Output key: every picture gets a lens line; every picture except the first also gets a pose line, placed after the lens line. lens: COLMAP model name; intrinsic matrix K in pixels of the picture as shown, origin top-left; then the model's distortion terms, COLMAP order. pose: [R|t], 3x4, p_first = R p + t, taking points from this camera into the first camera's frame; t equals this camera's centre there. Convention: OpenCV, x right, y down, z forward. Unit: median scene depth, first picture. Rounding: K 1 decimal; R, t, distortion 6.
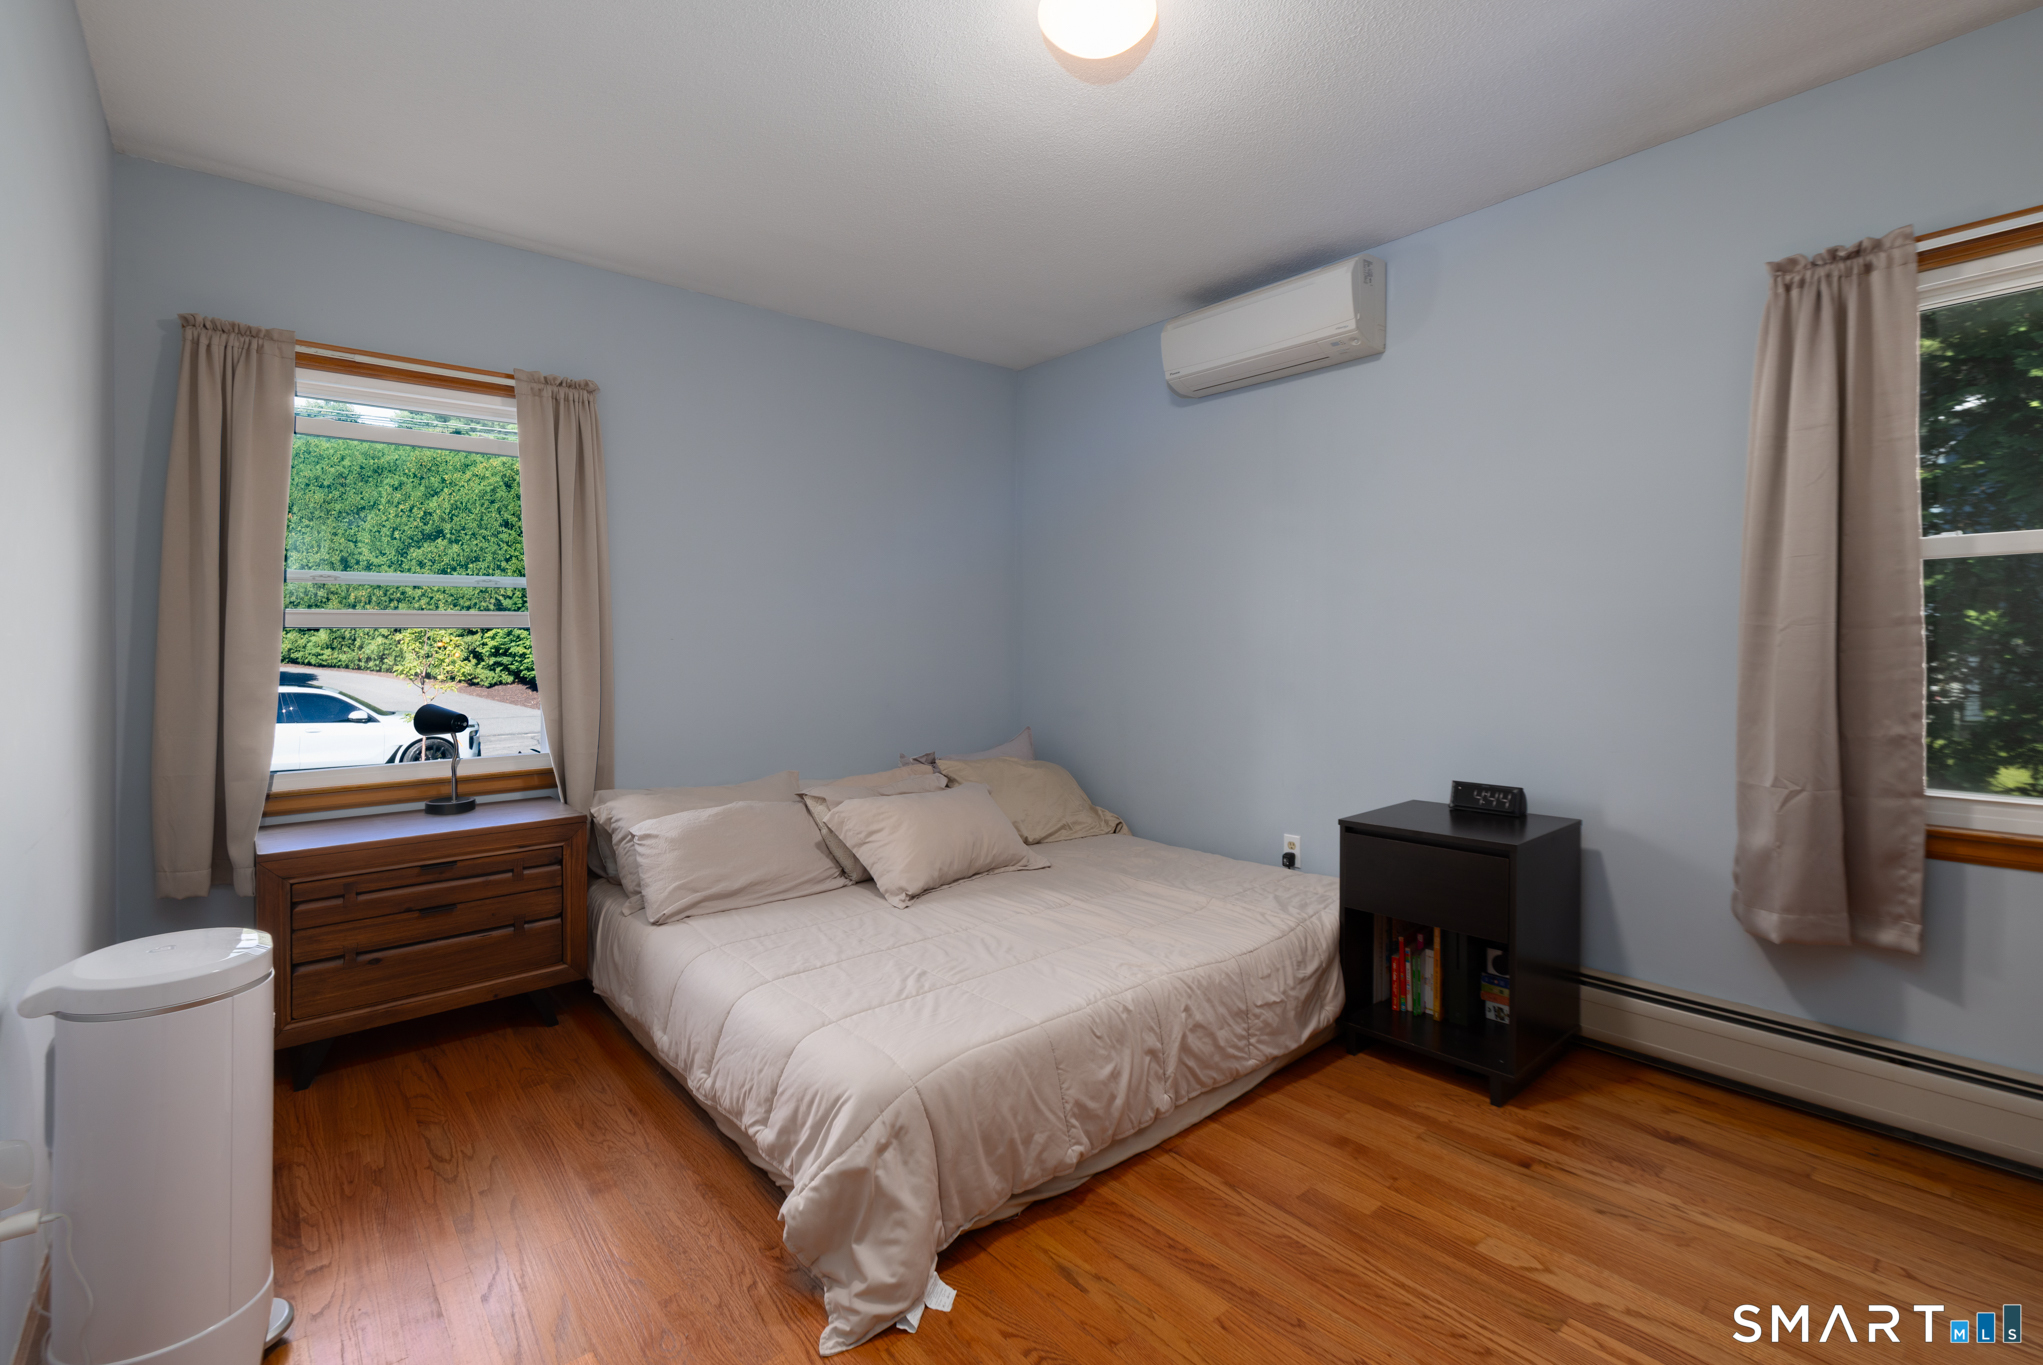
lens RADIAL K [[916.2, 0, 1015.2], [0, 916.2, 665.9], [0, 0, 1]] dist [-0.000888, 0.000076]
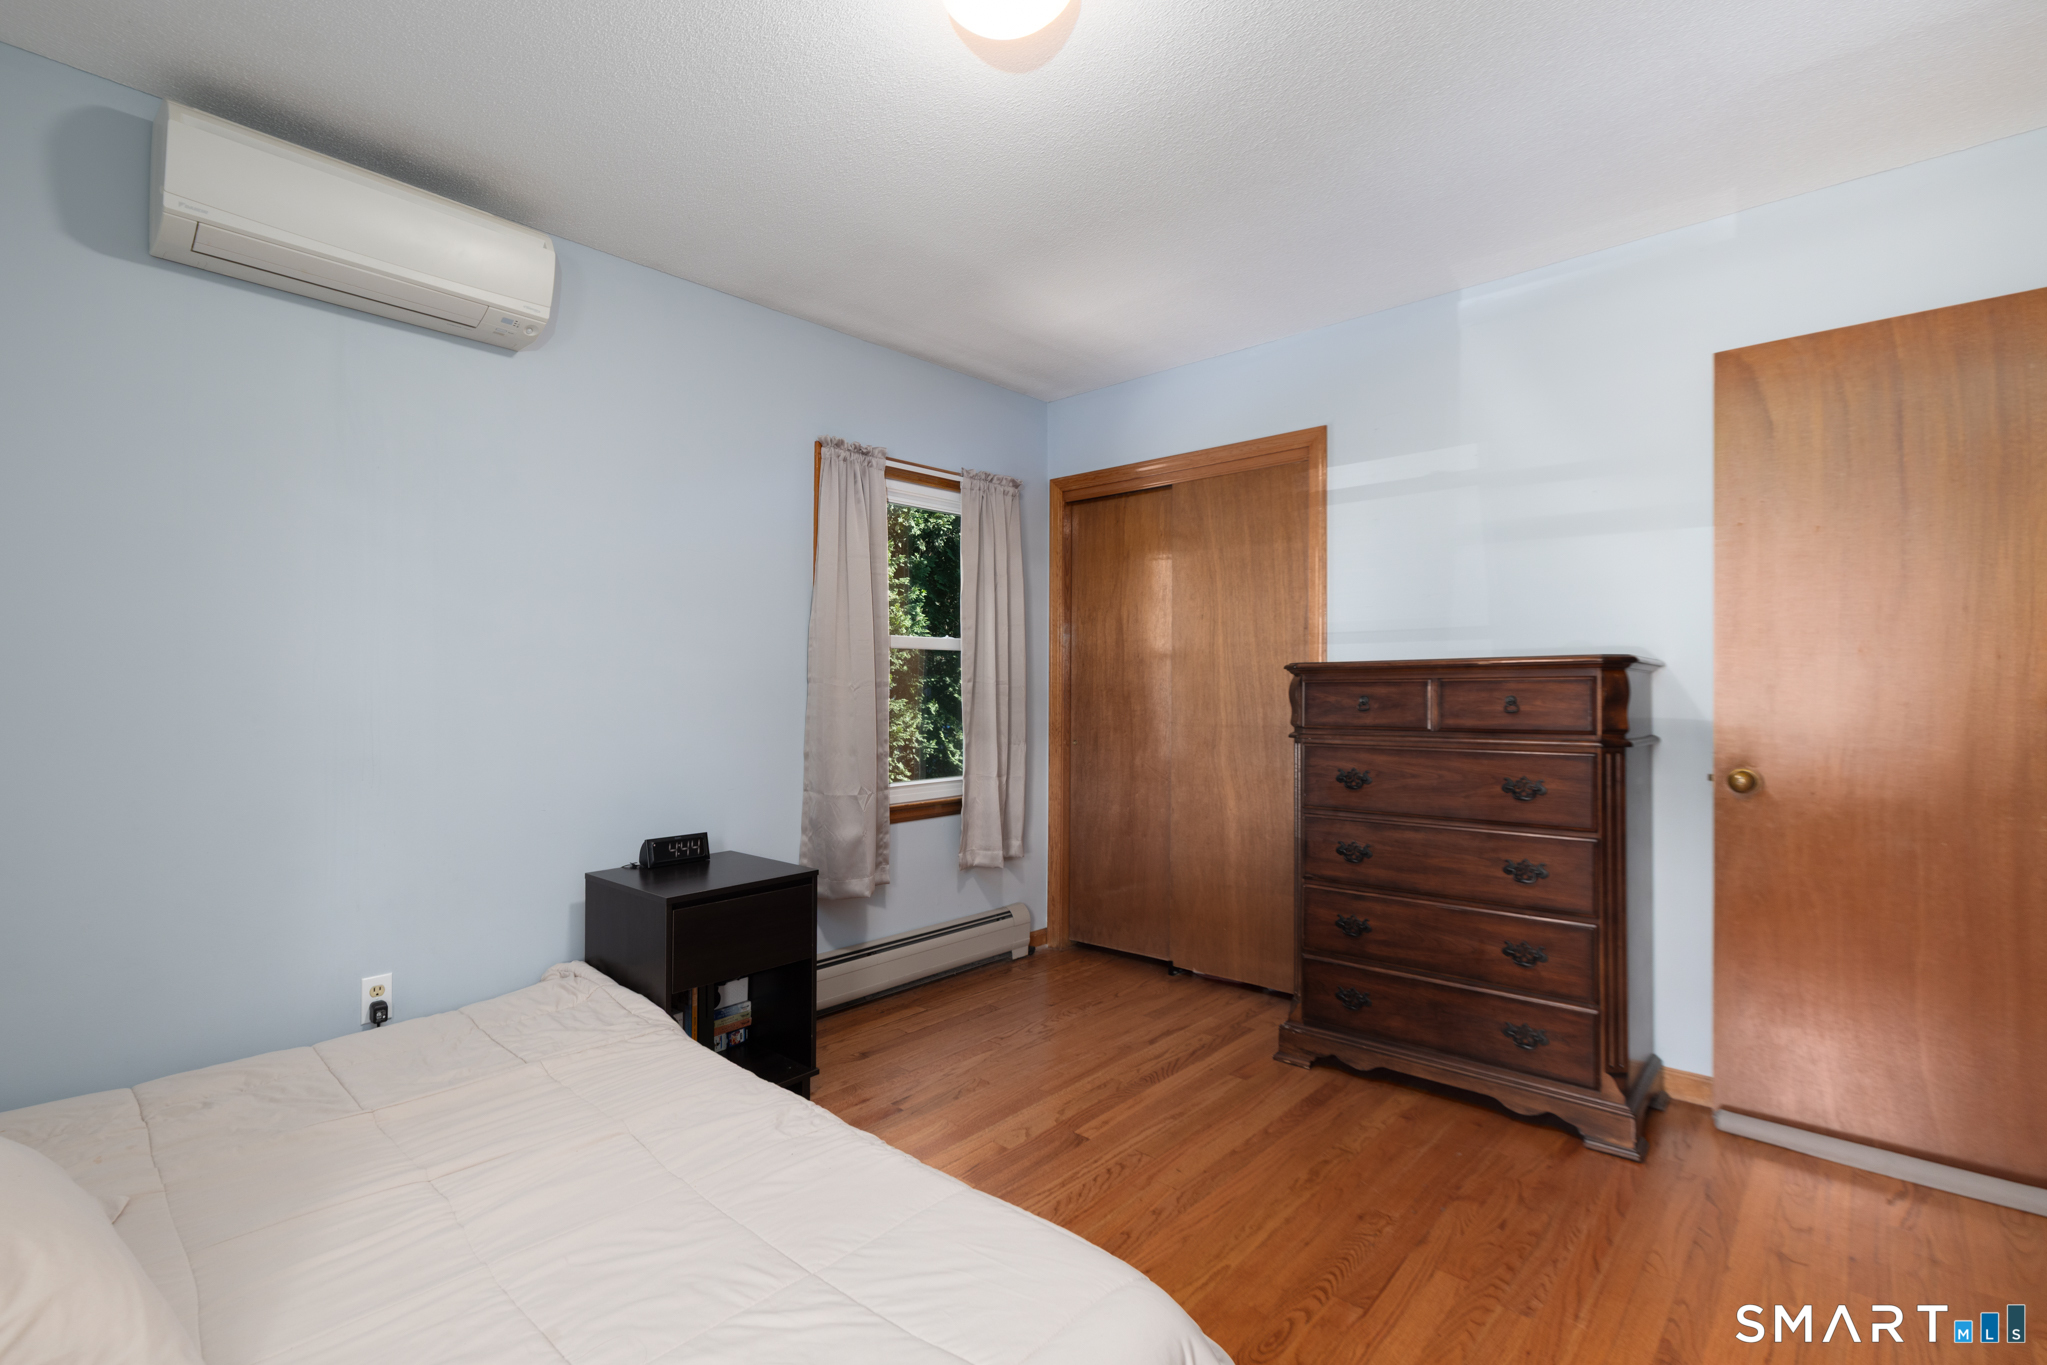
lens RADIAL K [[918.0, 0, 1016.9], [0, 918.0, 682.7], [0, 0, 1]] dist [-0.000888, 0.000076]
pose [[-0.128871, 0.007608, 0.991632, -0.687041], [0.018904, 0.999808, -0.005215, -0.036004], [-0.991481, 0.018074, -0.128990, 0.934022]]
